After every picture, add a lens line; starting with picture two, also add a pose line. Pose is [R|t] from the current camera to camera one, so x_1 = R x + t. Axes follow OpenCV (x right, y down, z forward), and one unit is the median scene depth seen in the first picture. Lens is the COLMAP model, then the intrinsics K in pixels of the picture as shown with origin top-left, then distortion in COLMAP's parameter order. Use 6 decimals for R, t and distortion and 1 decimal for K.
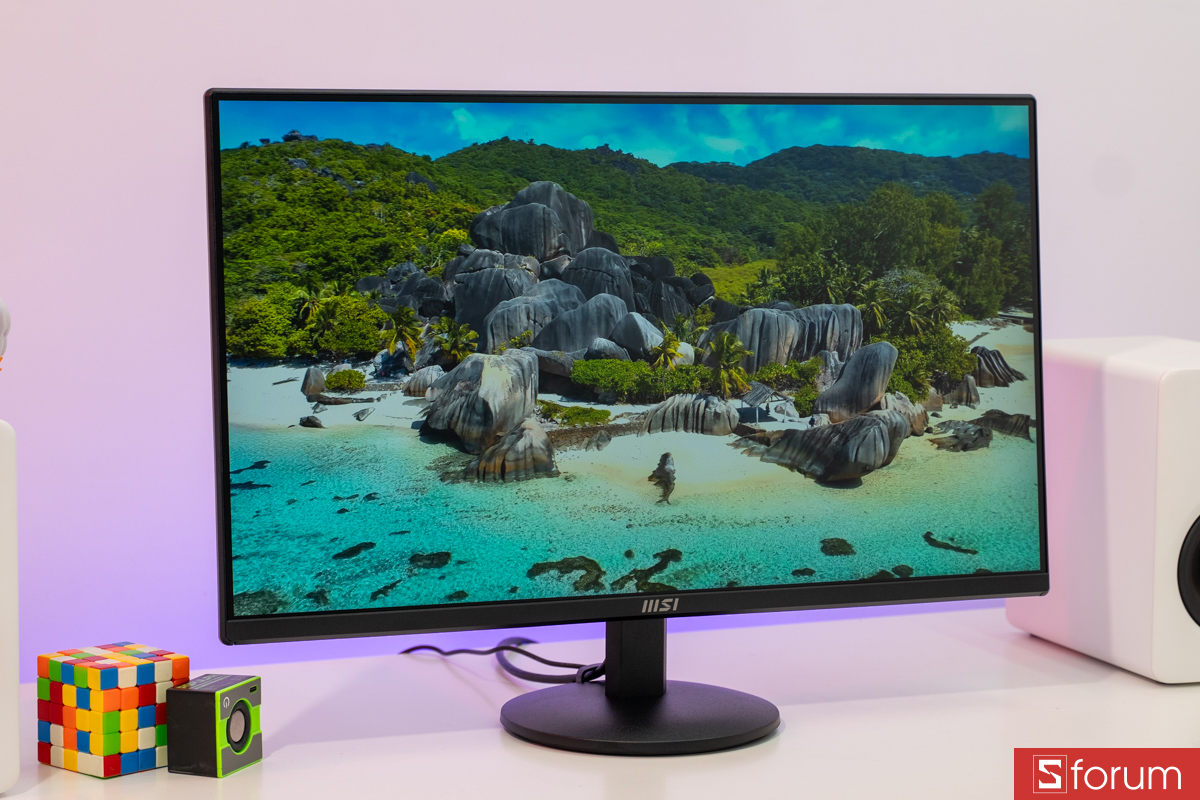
lens RADIAL K [[2966.3, 0, 601.1], [0, 2966.3, 405.3], [0, 0, 1]] dist [0.082154, 0.000000]
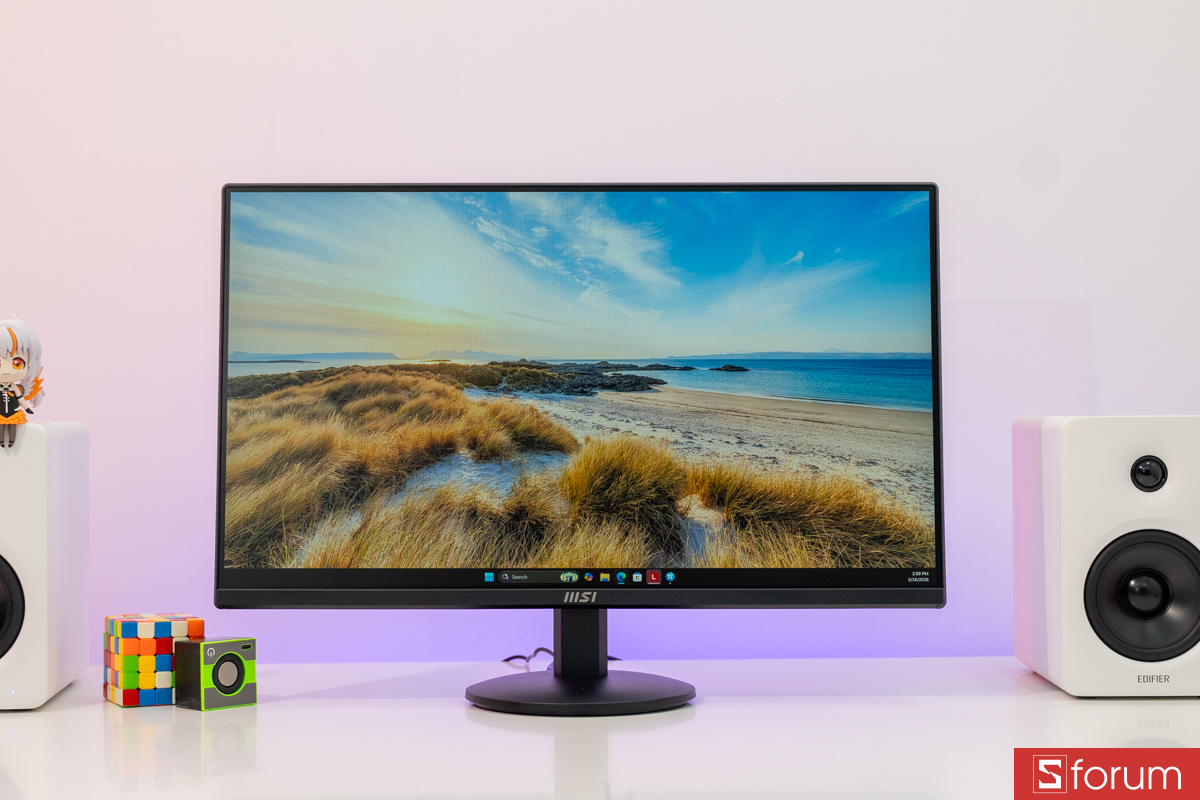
lens RADIAL K [[2193.3, 0, 591.4], [0, 2193.3, 405.8], [0, 0, 1]] dist [-0.014660, 0.000000]
pose [[0.932534, -0.012030, -0.360882, 0.363404], [-0.030103, 0.993376, -0.110900, 0.092747], [0.359825, 0.114282, 0.925994, 0.168449]]
